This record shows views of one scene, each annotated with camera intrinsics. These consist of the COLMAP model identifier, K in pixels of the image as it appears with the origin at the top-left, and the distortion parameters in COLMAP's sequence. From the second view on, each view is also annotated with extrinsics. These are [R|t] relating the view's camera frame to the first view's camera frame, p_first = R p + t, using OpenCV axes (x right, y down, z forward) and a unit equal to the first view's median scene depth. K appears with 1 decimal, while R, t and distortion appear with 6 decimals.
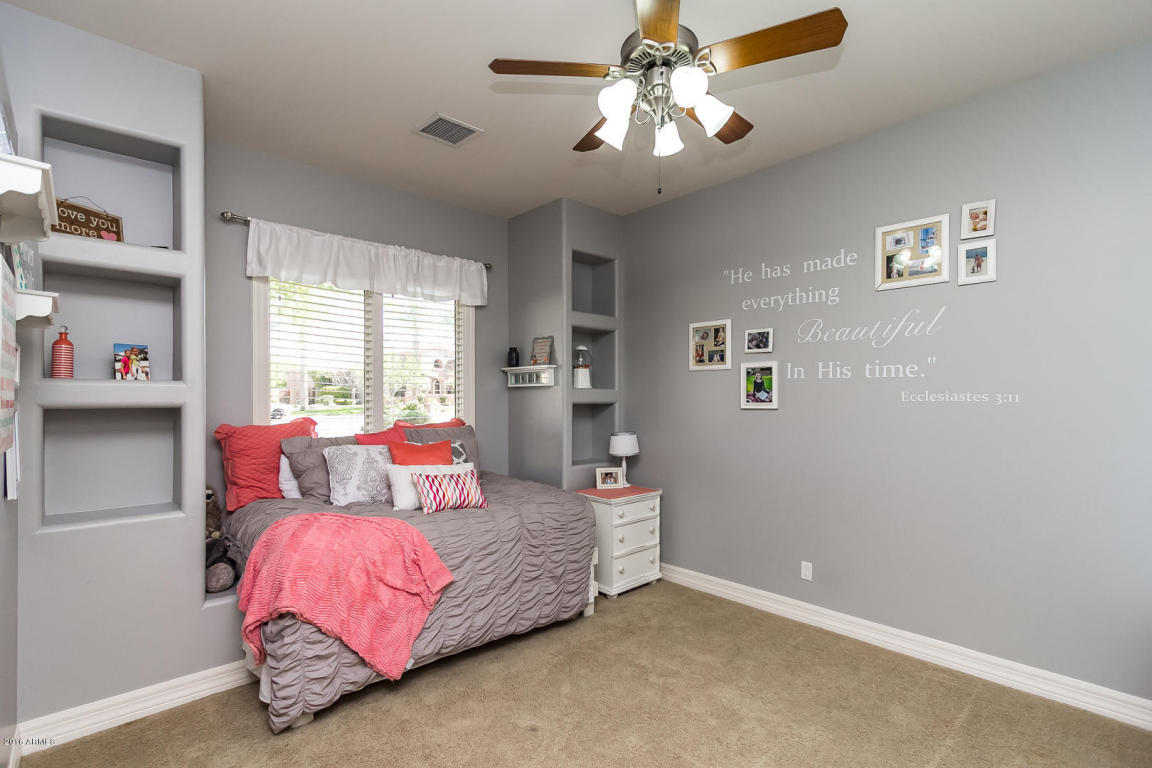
lens RADIAL K [[524.1, 0, 572.1], [0, 524.1, 413.2], [0, 0, 1]] dist [-0.002450, -0.000274]
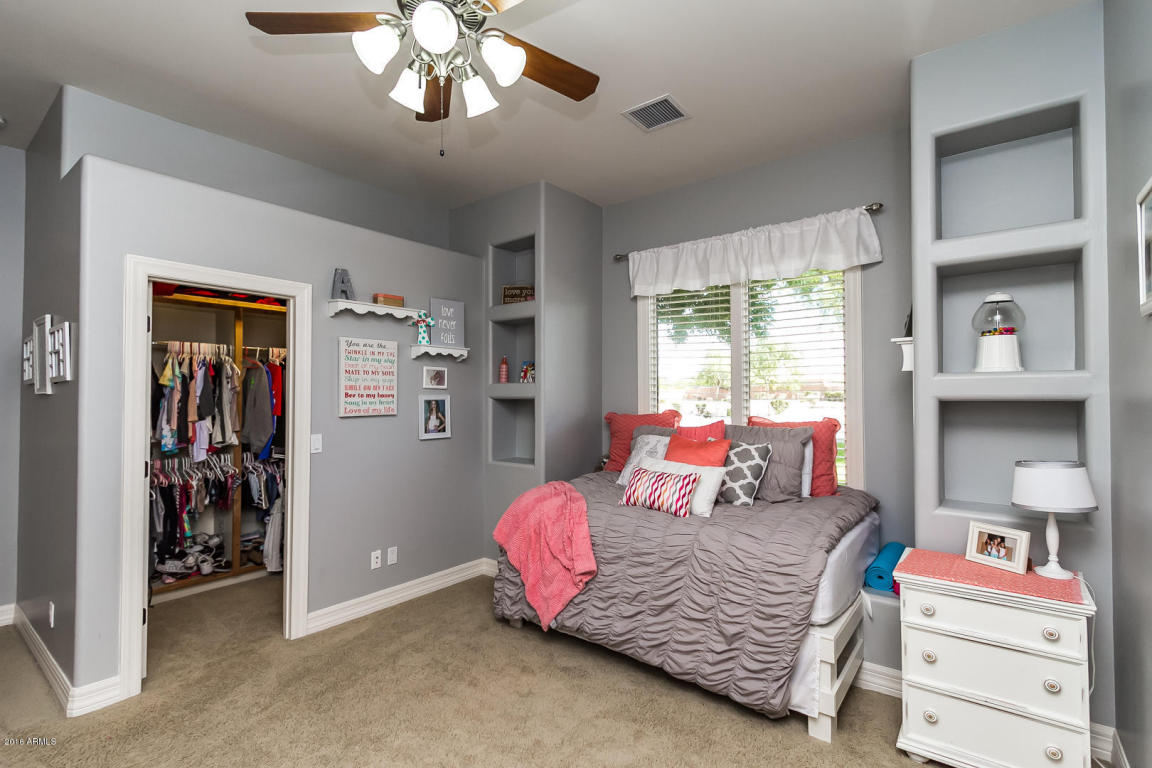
lens RADIAL K [[542.8, 0, 573.4], [0, 542.8, 388.6], [0, 0, 1]] dist [0.003613, 0.000035]
pose [[0.174673, -0.004251, -0.984617, 0.702025], [-0.018910, 0.999792, -0.007672, -0.025484], [0.984445, 0.019959, 0.174556, 0.659425]]
